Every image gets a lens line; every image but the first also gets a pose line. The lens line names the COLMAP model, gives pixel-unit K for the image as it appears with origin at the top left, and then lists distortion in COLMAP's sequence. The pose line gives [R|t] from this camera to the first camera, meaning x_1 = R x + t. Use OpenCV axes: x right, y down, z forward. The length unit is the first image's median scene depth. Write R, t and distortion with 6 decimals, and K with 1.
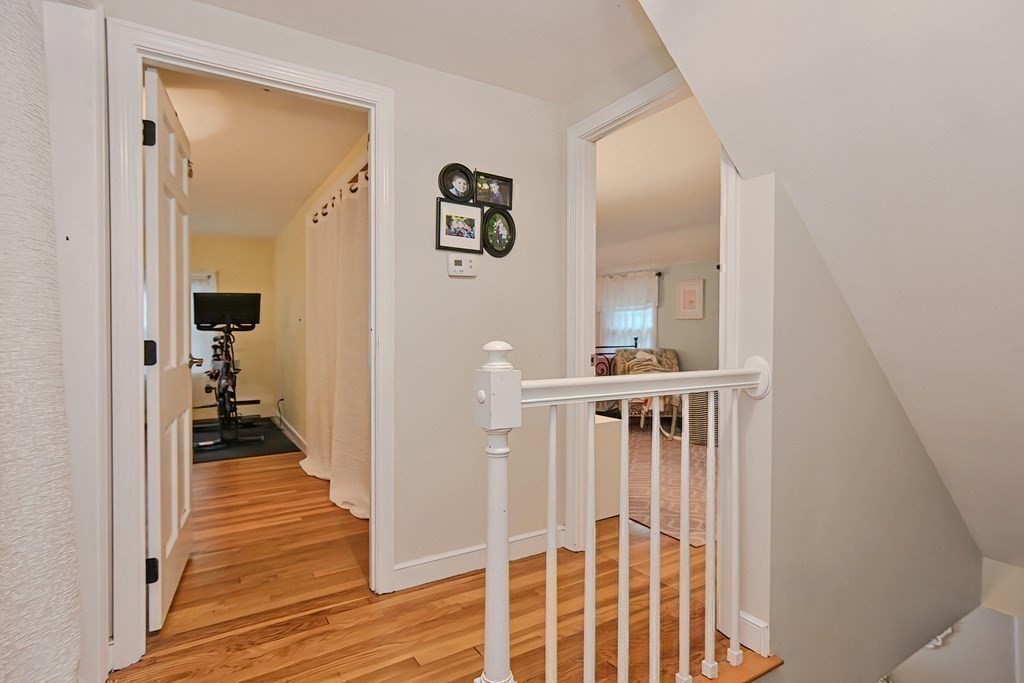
lens RADIAL K [[504.2, 0, 514.9], [0, 504.2, 338.9], [0, 0, 1]] dist [-0.010743, 0.012686]
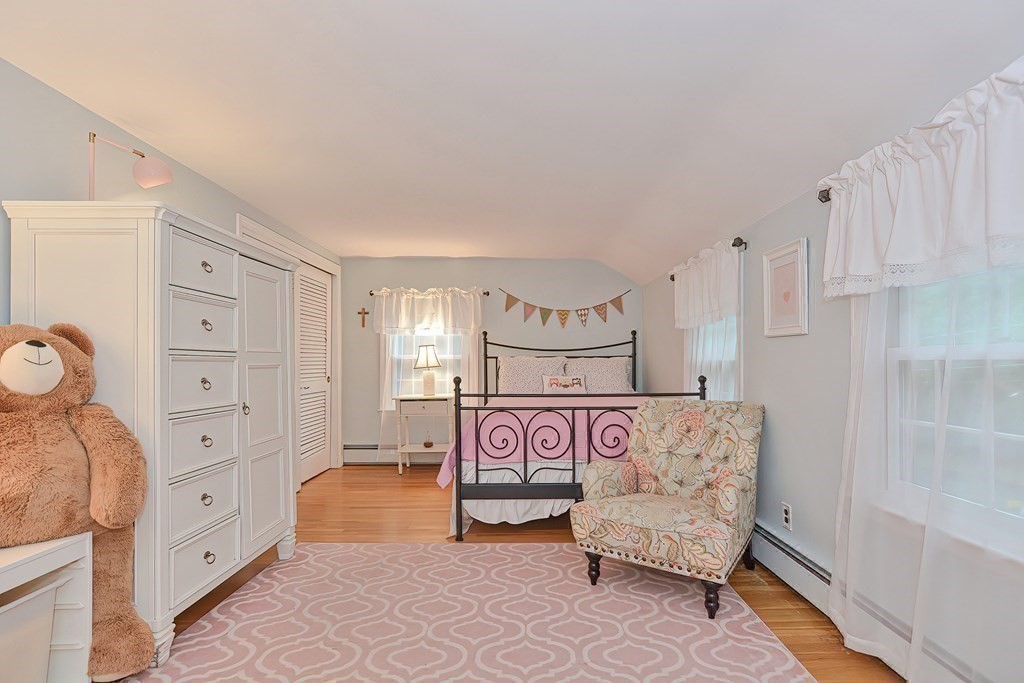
lens RADIAL K [[501.3, 0, 515.0], [0, 501.3, 361.2], [0, 0, 1]] dist [-0.010867, 0.010551]
pose [[0.859822, -0.009161, -0.510512, 0.424826], [0.002911, 0.999911, -0.013040, -0.009958], [0.510586, 0.009726, 0.859772, 0.583682]]
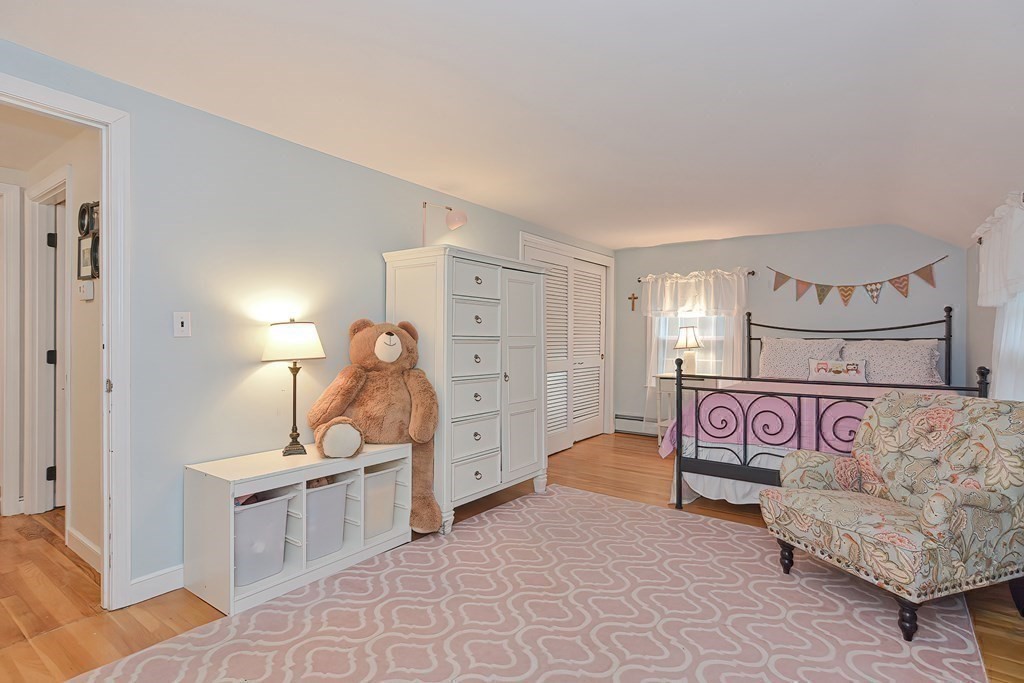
lens RADIAL K [[504.2, 0, 514.9], [0, 504.2, 338.9], [0, 0, 1]] dist [-0.010743, 0.012686]
pose [[0.384936, -0.002184, -0.922941, 0.552109], [-0.011504, 0.999908, -0.007164, -0.016145], [0.922872, 0.013375, 0.384876, 0.606534]]
